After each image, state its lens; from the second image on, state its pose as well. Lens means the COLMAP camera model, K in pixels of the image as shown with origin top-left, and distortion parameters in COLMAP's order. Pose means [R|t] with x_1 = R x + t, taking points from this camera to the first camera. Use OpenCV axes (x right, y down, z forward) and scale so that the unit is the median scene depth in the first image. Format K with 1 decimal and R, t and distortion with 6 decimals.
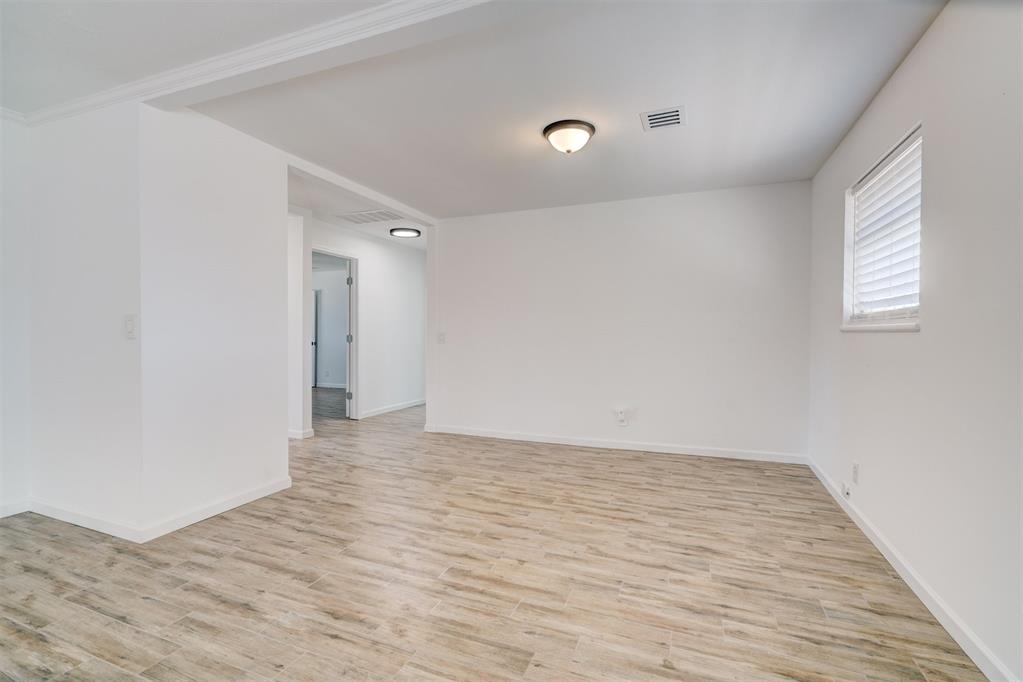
lens RADIAL K [[465.4, 0, 511.3], [0, 465.4, 341.8], [0, 0, 1]] dist [-0.001551, 0.000653]
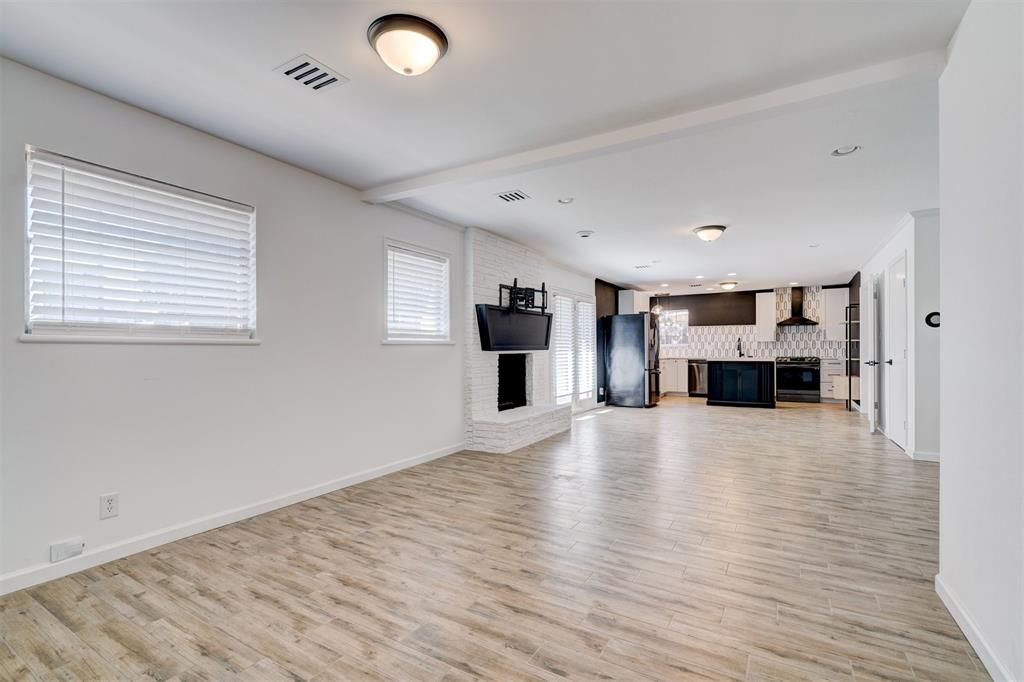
lens RADIAL K [[465.9, 0, 509.5], [0, 465.9, 350.2], [0, 0, 1]] dist [-0.001551, 0.000653]
pose [[-0.987787, -0.001749, 0.155801, -0.139873], [0.001112, 0.999832, 0.018273, -0.025802], [-0.155807, 0.018223, -0.987619, 1.851637]]
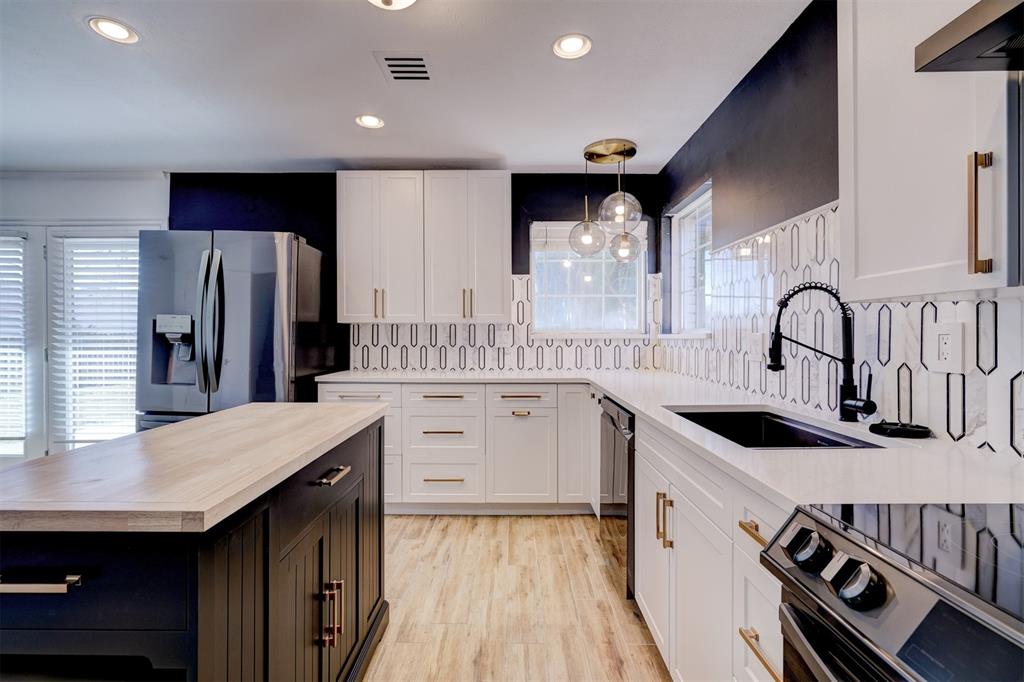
lens RADIAL K [[465.9, 0, 511.6], [0, 465.9, 340.1], [0, 0, 1]] dist [-0.001551, 0.000653]
pose [[-0.383425, -0.016323, 0.923428, -1.890015], [0.008546, 0.999738, 0.021220, -0.001953], [-0.923533, 0.016028, -0.383185, -1.951243]]
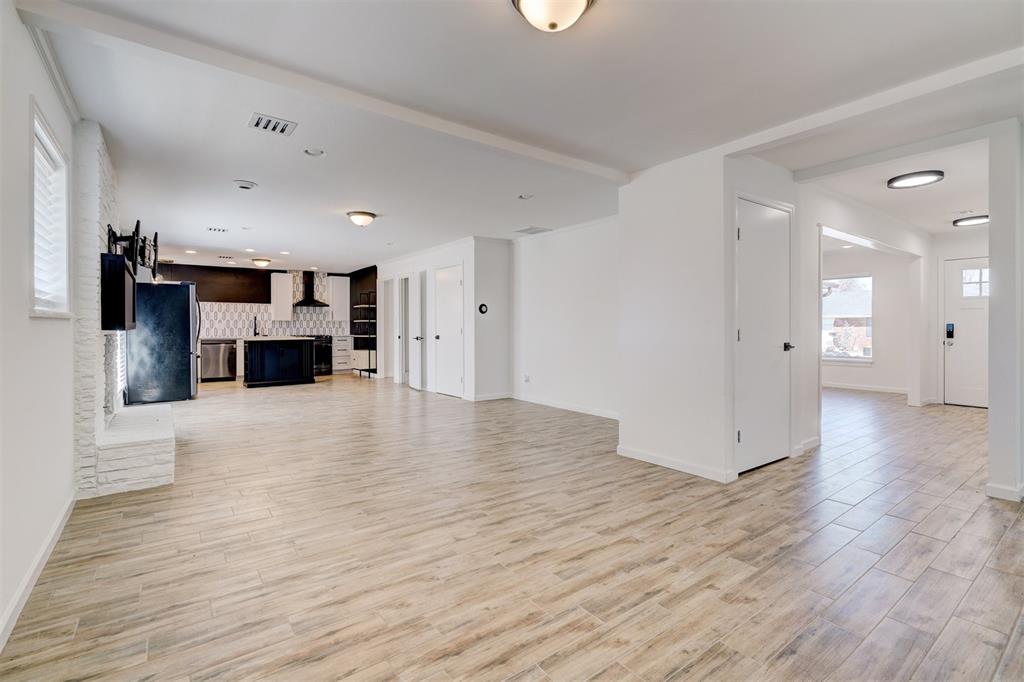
lens RADIAL K [[465.9, 0, 512.4], [0, 465.9, 332.5], [0, 0, 1]] dist [-0.001551, 0.000653]
pose [[-0.521451, 0.005582, -0.853263, 0.756871], [-0.015069, 0.999762, 0.015750, -0.015900], [0.853148, 0.021071, -0.521243, 1.445100]]
